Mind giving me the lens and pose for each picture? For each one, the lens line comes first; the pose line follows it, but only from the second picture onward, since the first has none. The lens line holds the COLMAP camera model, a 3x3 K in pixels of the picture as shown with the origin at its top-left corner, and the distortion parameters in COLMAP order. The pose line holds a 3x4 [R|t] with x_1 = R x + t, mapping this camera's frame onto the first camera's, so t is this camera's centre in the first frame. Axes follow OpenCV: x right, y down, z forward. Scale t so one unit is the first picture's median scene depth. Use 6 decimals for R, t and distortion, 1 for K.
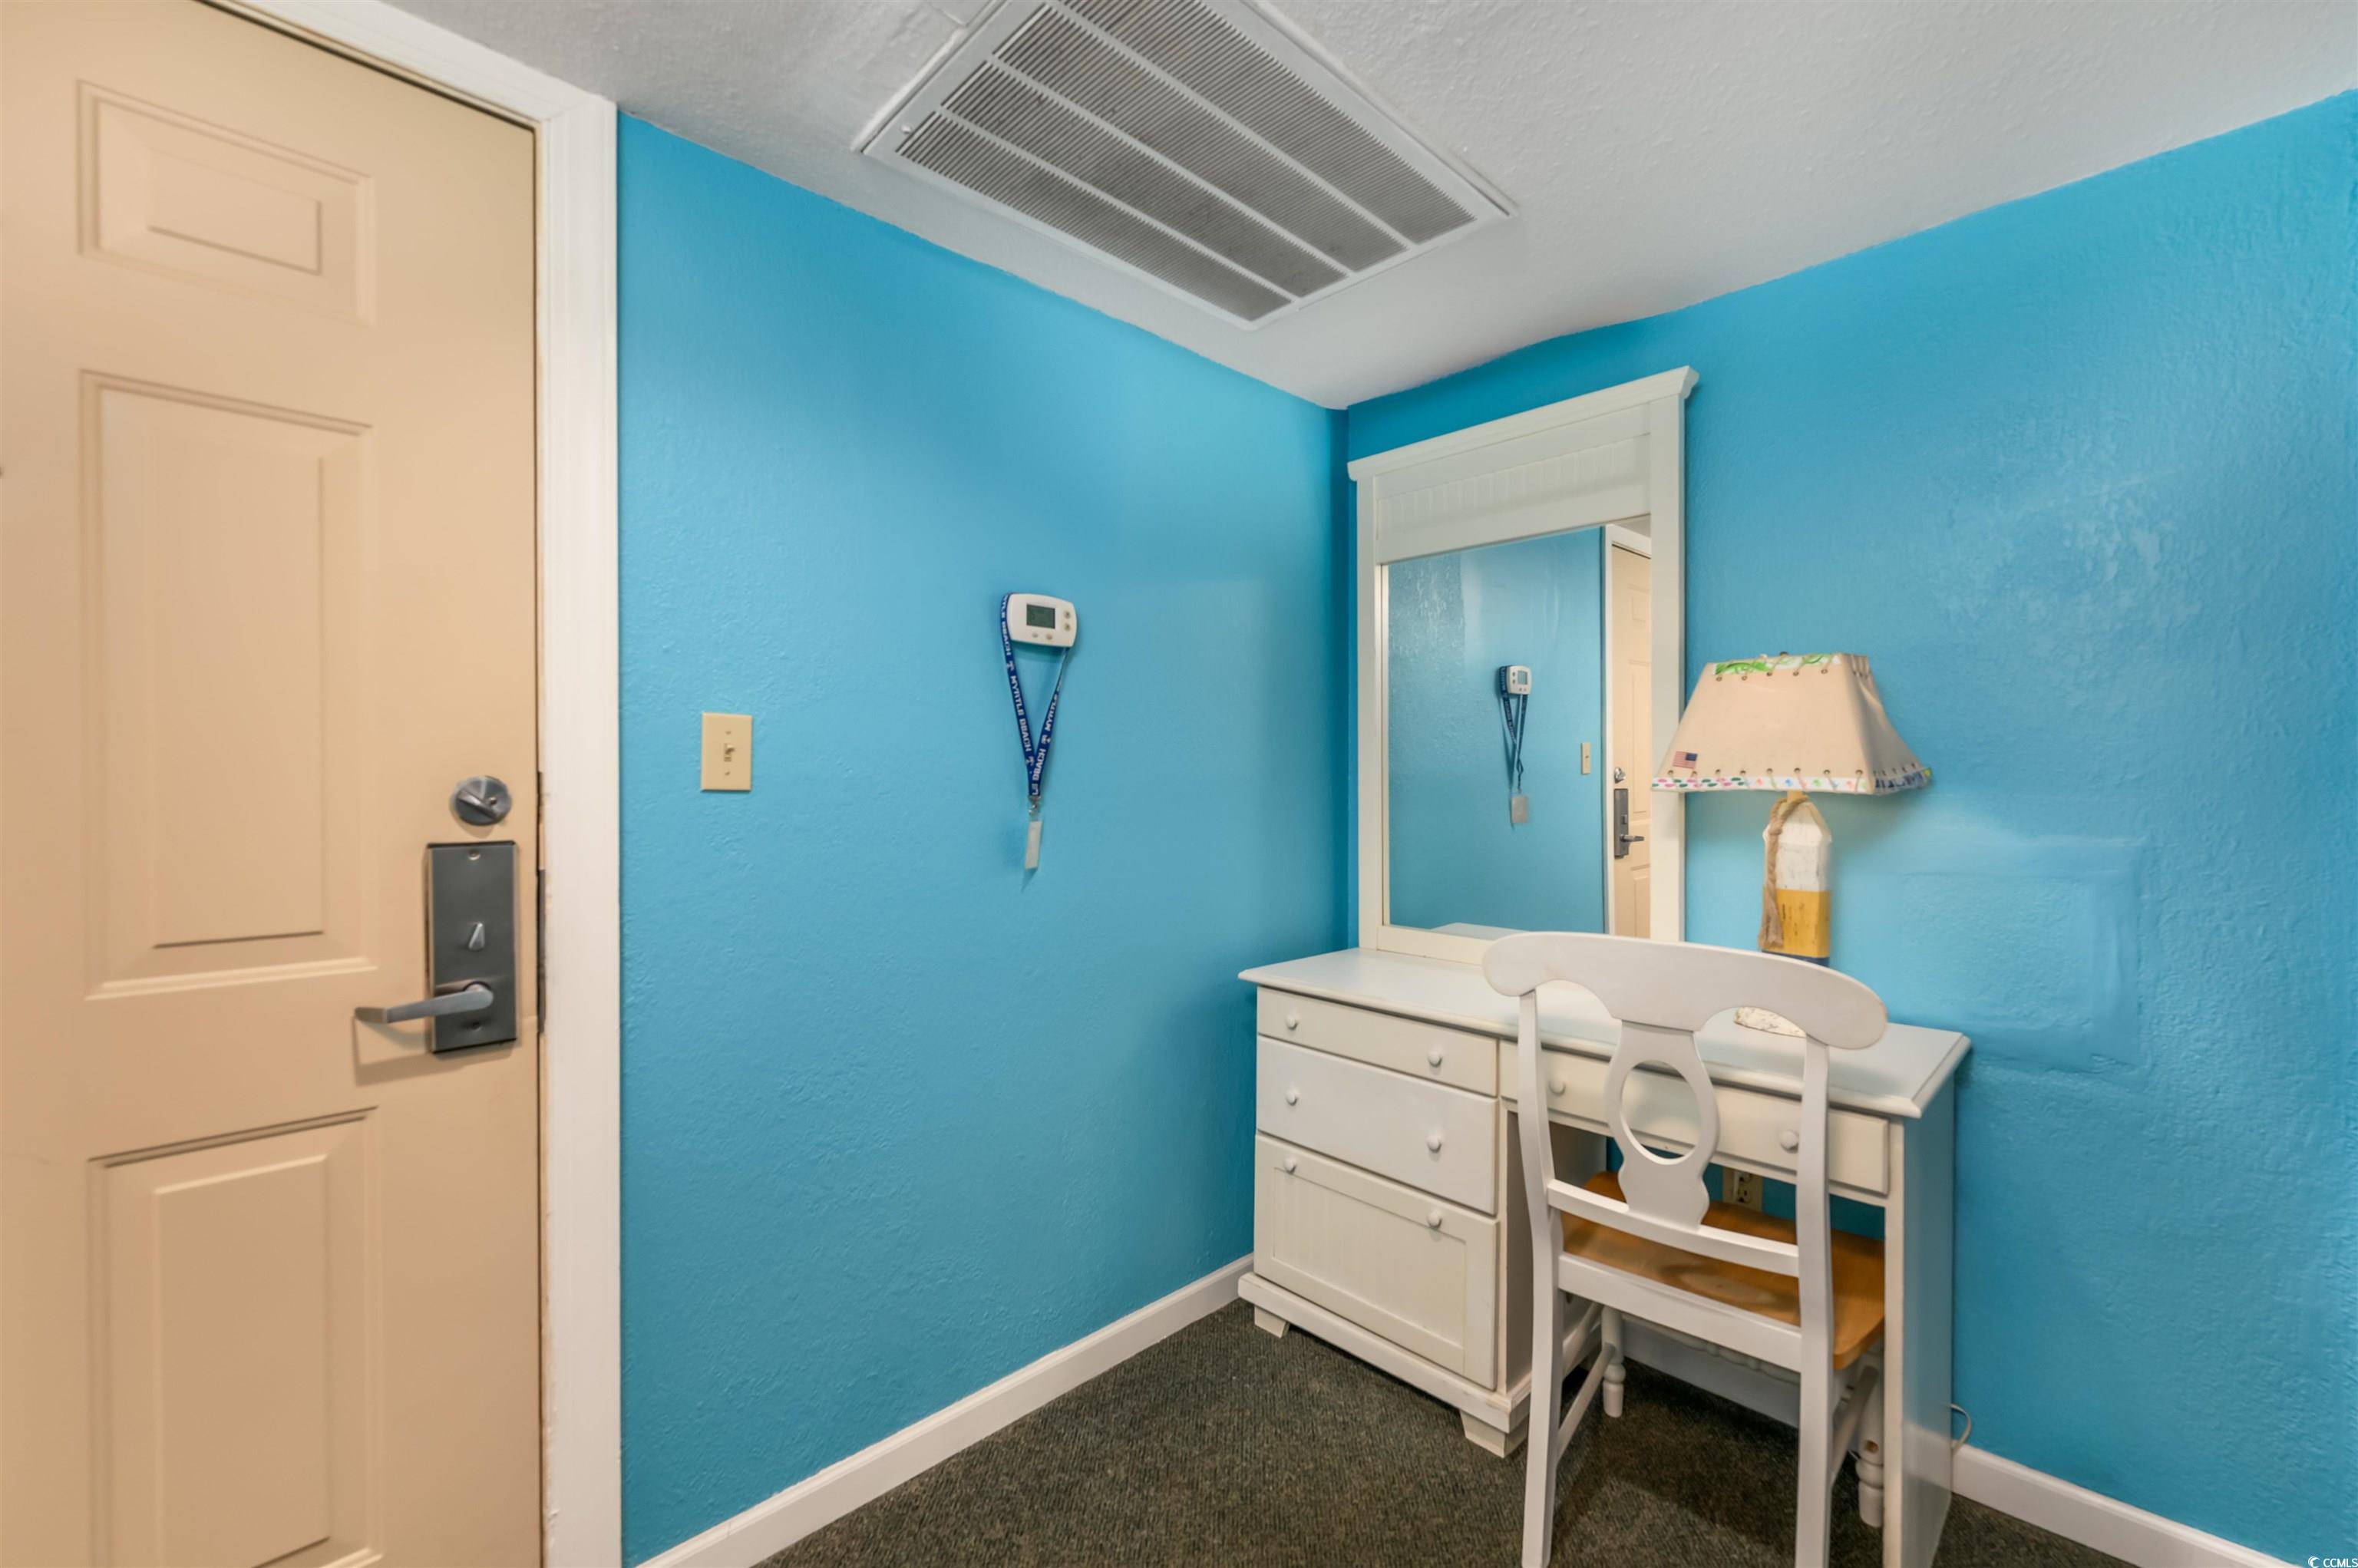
lens RADIAL K [[975.5, 0, 1193.5], [0, 975.5, 782.1], [0, 0, 1]] dist [-0.002464, -0.000280]
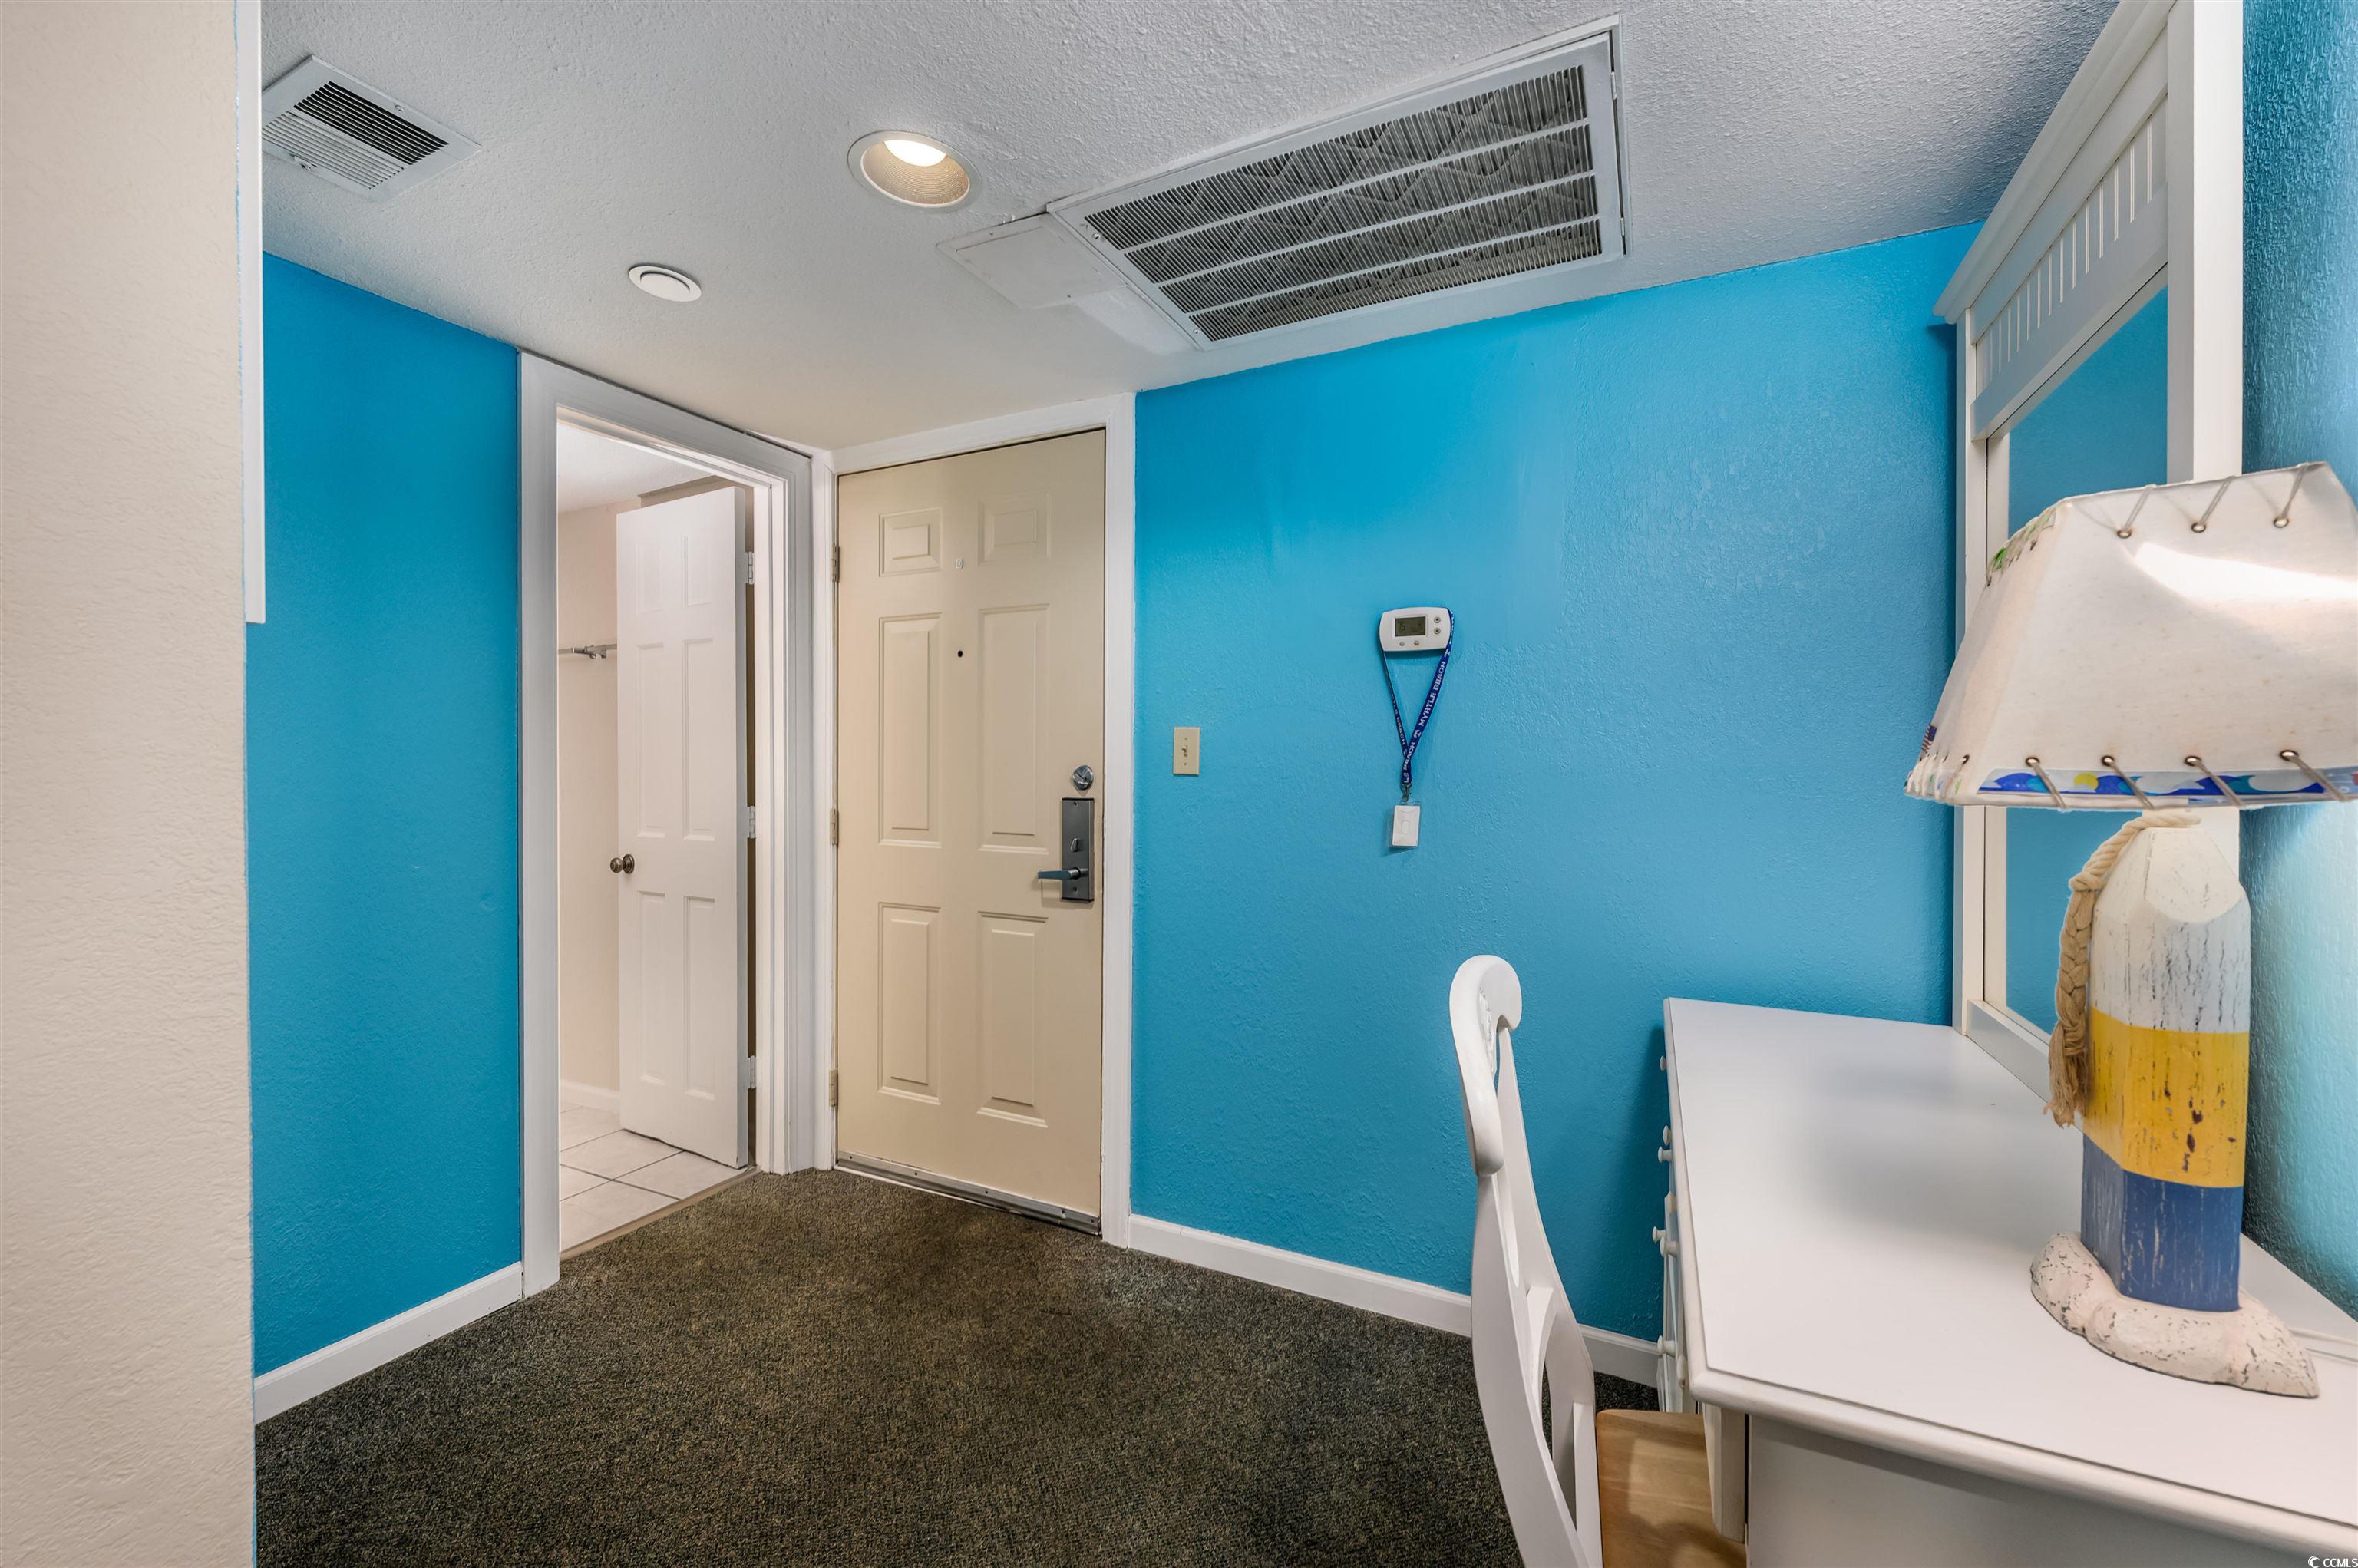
lens RADIAL K [[975.5, 0, 1197.3], [0, 975.5, 776.3], [0, 0, 1]] dist [-0.002464, -0.000280]
pose [[0.309262, 0.005996, -0.950958, 0.964093], [-0.012815, 0.999916, 0.002137, 0.007308], [0.950891, 0.011526, 0.309312, 0.465588]]
